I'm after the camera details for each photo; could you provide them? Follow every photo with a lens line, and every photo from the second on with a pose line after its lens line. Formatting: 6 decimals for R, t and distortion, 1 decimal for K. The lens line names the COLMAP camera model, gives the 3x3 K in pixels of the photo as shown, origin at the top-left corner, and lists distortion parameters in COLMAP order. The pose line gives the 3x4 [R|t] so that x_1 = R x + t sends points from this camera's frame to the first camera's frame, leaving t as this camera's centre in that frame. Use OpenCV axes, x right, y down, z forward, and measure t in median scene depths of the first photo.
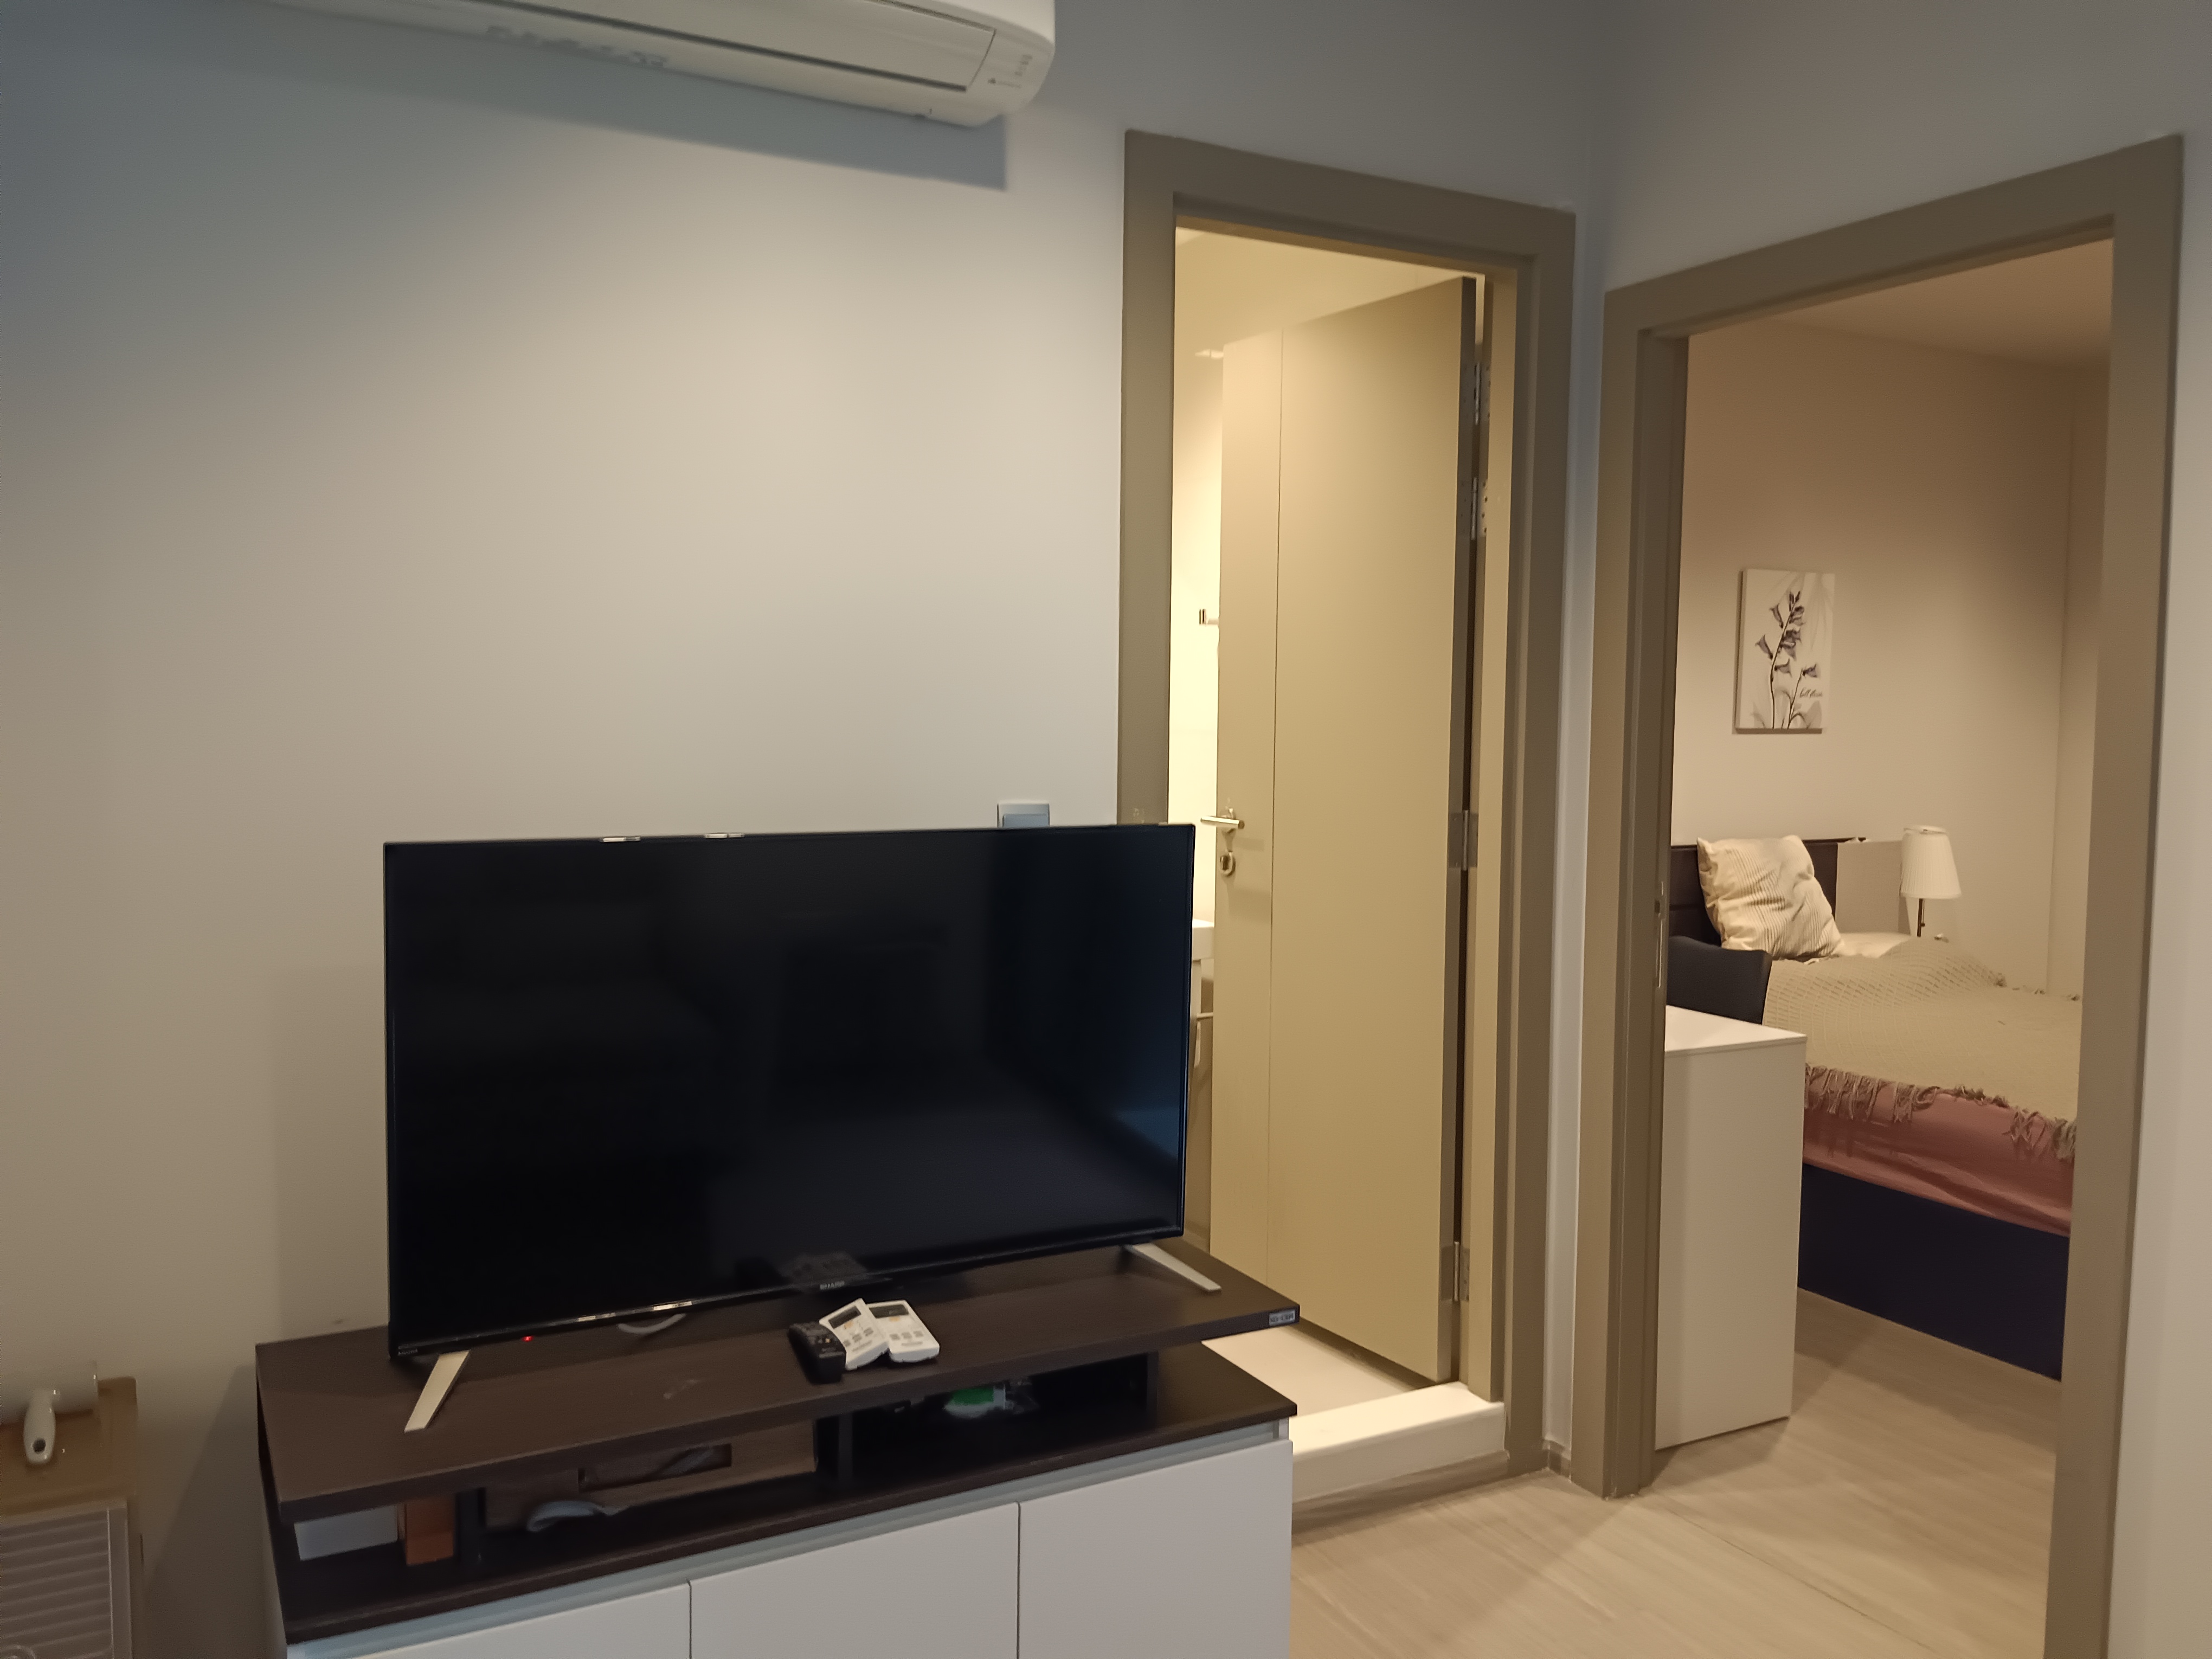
lens RADIAL K [[1730.5, 0, 1106.0], [0, 1730.5, 829.5], [0, 0, 1]] dist [-0.010961, 0.005230]
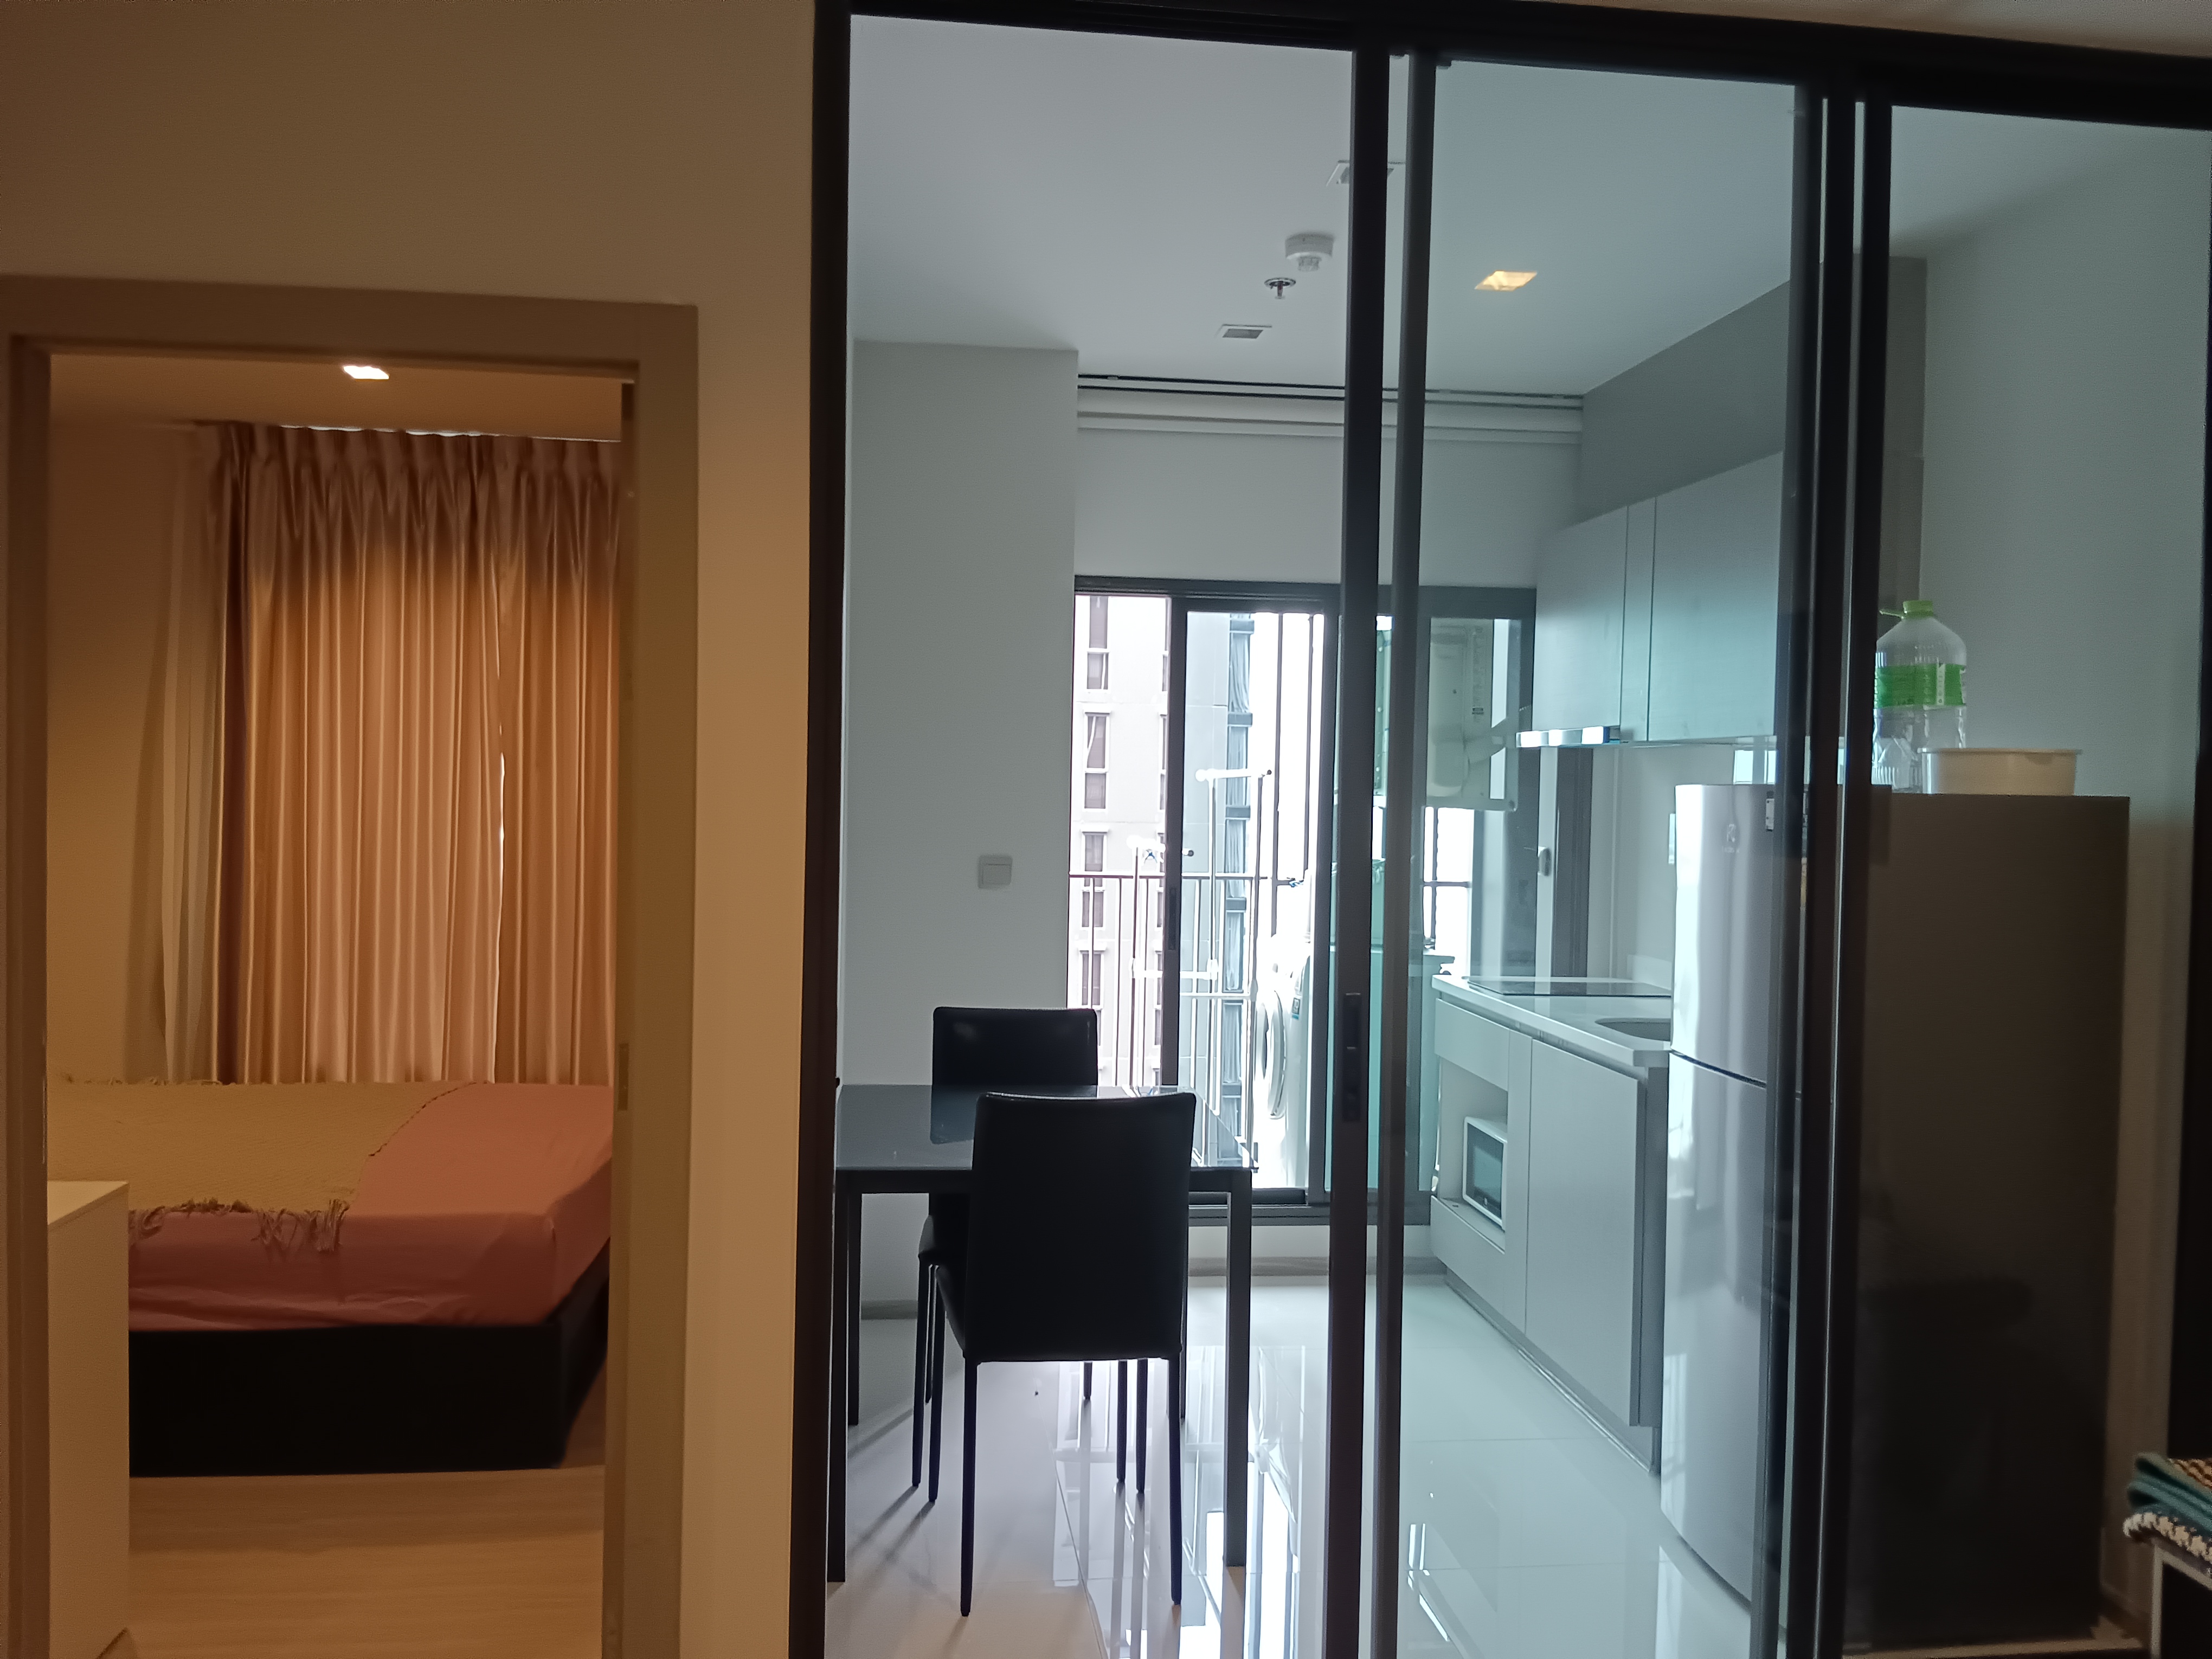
lens RADIAL K [[1730.5, 0, 1106.0], [0, 1730.5, 829.5], [0, 0, 1]] dist [-0.010961, 0.005230]
pose [[0.374859, -0.019306, 0.926881, -0.190936], [0.050240, 0.998737, 0.000484, -0.028418], [-0.925720, 0.046385, 0.375355, 0.197561]]
